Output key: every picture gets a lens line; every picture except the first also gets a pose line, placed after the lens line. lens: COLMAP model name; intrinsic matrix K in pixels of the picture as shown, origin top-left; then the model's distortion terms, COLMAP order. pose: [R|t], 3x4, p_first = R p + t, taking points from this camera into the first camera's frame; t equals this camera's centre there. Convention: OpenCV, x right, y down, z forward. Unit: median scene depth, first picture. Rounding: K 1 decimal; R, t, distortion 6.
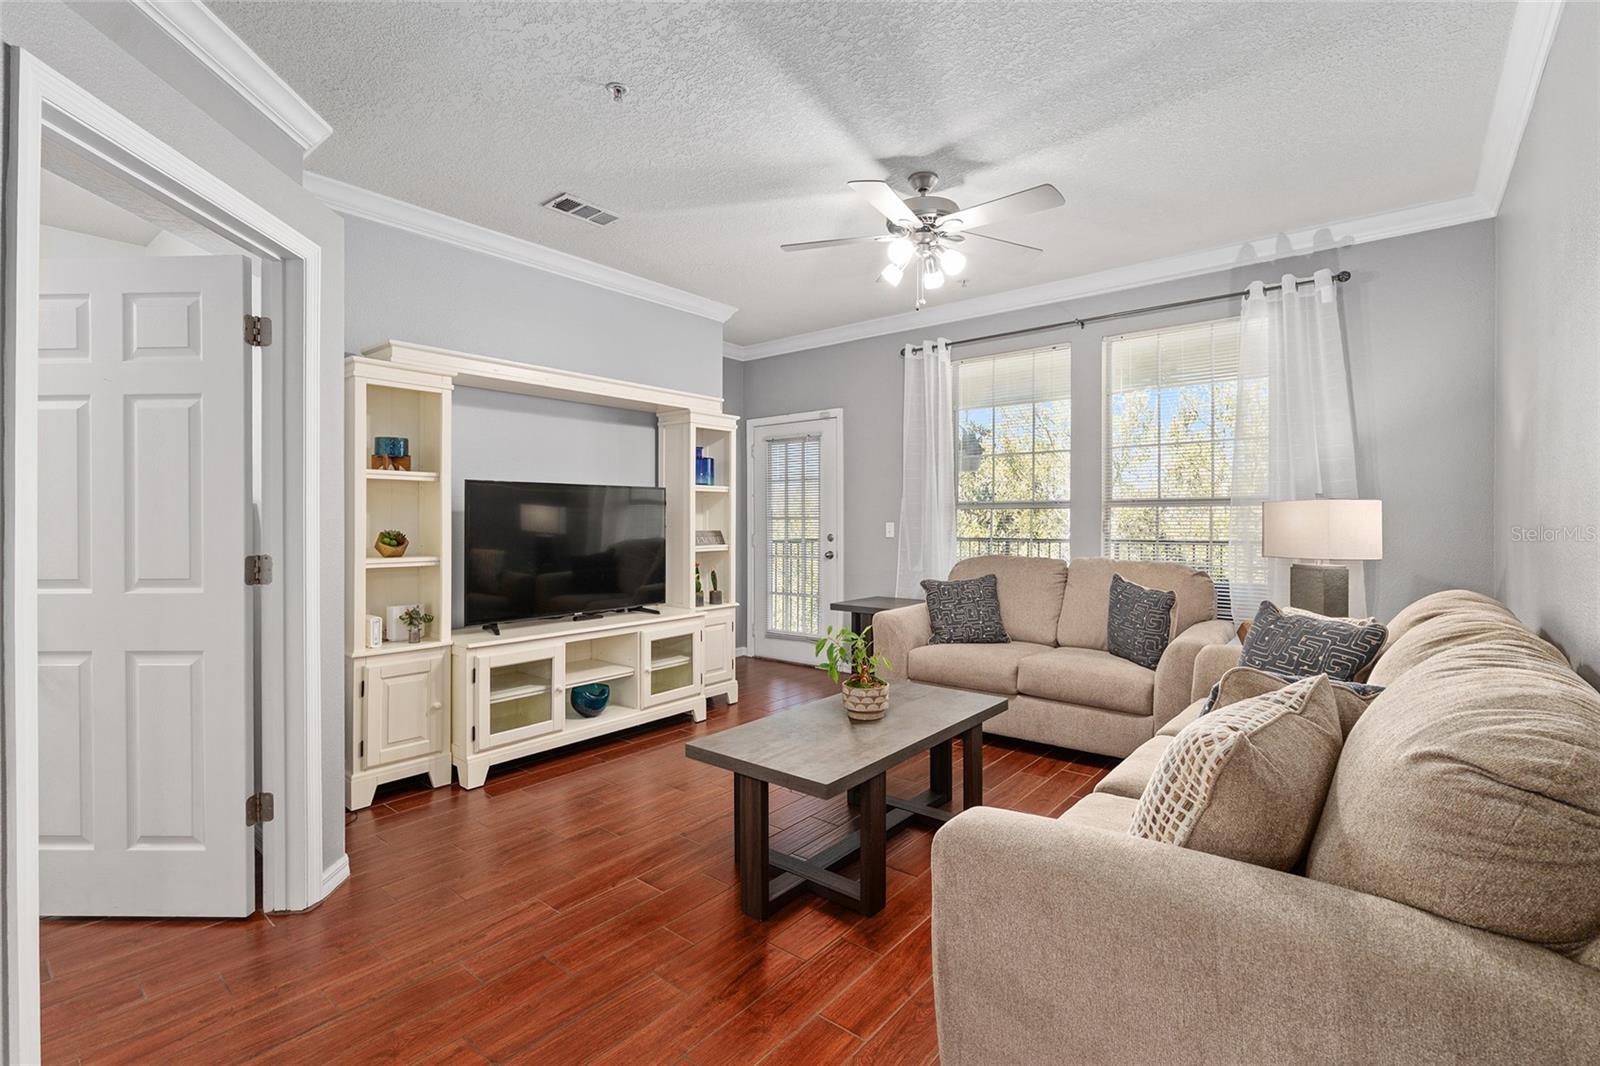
lens RADIAL K [[729.1, 0, 825.4], [0, 729.1, 523.9], [0, 0, 1]] dist [0.001127, 0.000171]
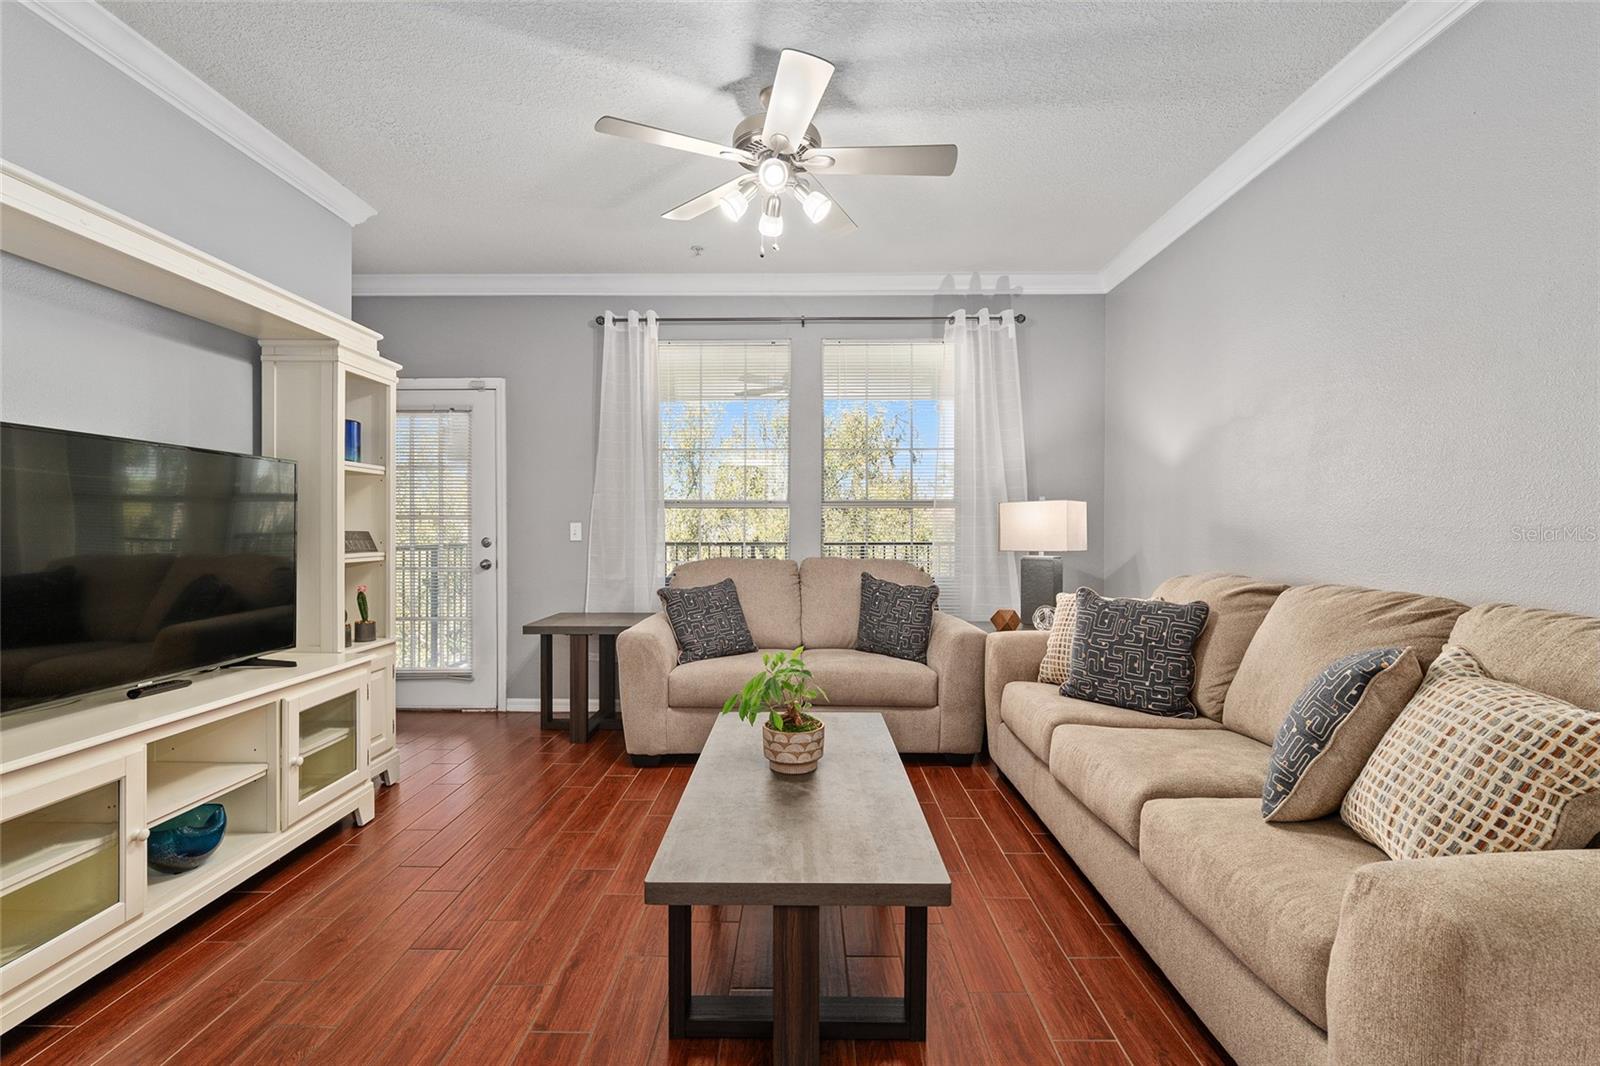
lens RADIAL K [[692.4, 0, 809.6], [0, 692.4, 539.2], [0, 0, 1]] dist [-0.003017, 0.000946]
pose [[0.787294, -0.008214, 0.616523, -0.265742], [0.003048, 0.999951, 0.009430, 0.014025], [-0.616570, -0.005545, 0.787280, 0.299901]]
